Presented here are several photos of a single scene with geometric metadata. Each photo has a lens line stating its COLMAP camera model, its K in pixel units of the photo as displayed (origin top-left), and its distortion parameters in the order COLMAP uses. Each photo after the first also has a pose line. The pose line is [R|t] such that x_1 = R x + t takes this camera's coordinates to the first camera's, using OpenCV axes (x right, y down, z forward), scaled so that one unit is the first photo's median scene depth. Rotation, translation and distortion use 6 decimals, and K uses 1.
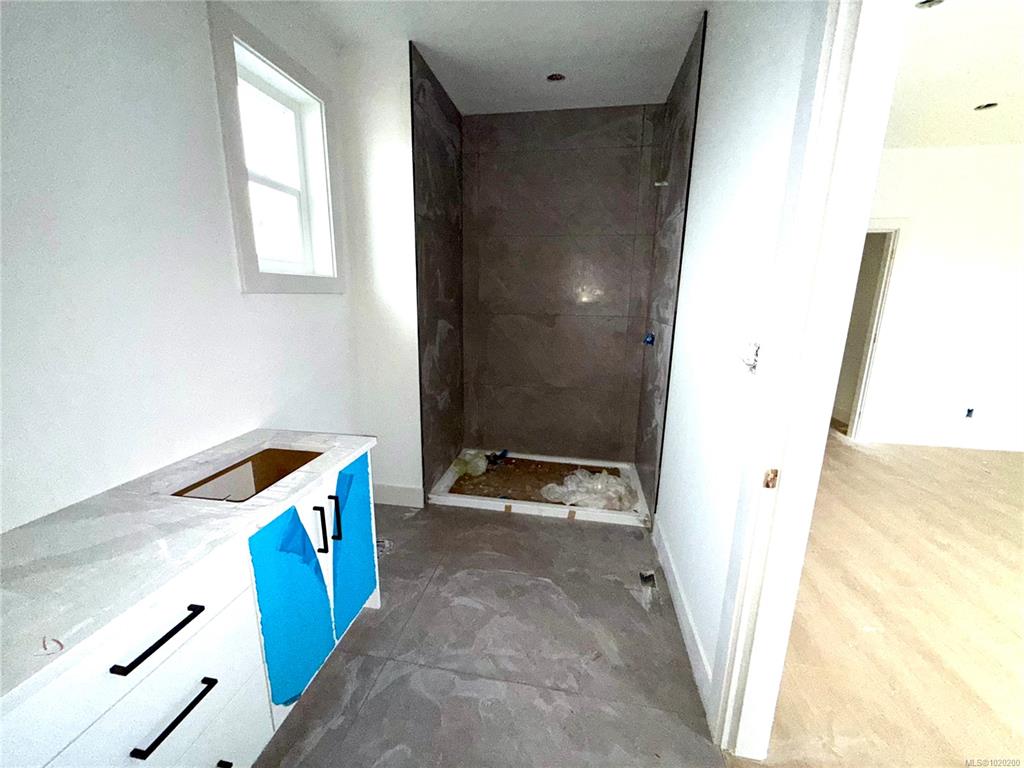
lens RADIAL K [[409.0, 0, 508.4], [0, 409.0, 383.5], [0, 0, 1]] dist [-0.000118, -0.000126]
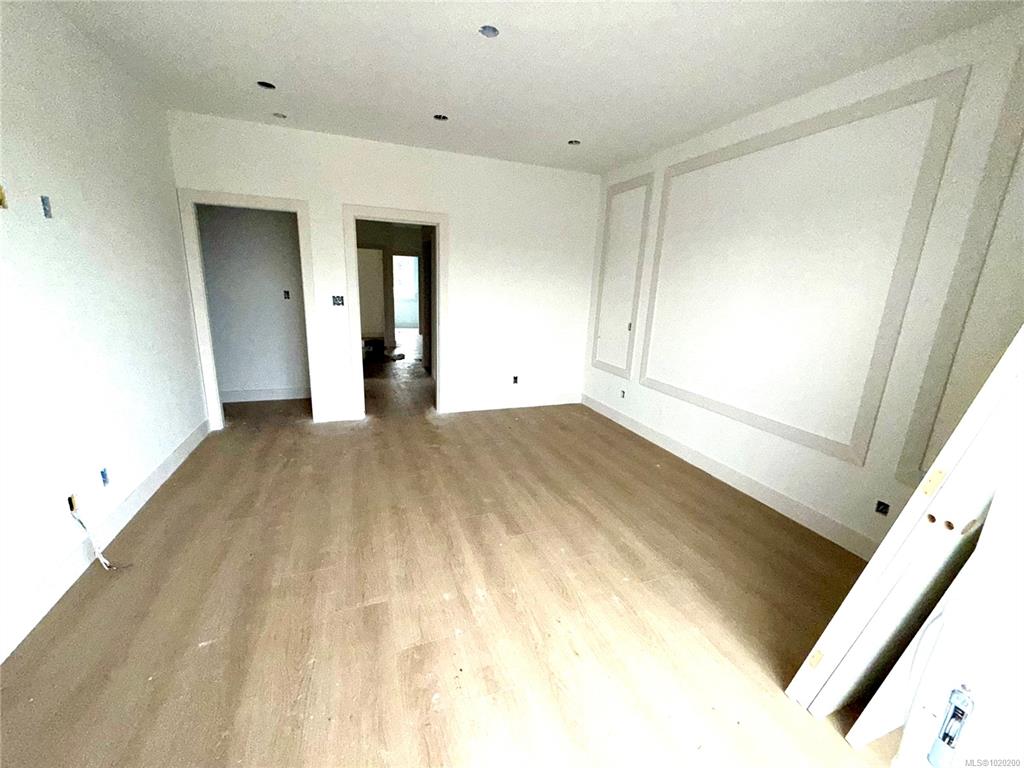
lens RADIAL K [[409.0, 0, 510.2], [0, 409.0, 380.5], [0, 0, 1]] dist [-0.000118, -0.000126]
pose [[0.859671, -0.095278, 0.501883, 0.491921], [0.078981, 0.995429, 0.053687, 0.006062], [-0.504705, -0.006514, 0.863267, -0.061549]]
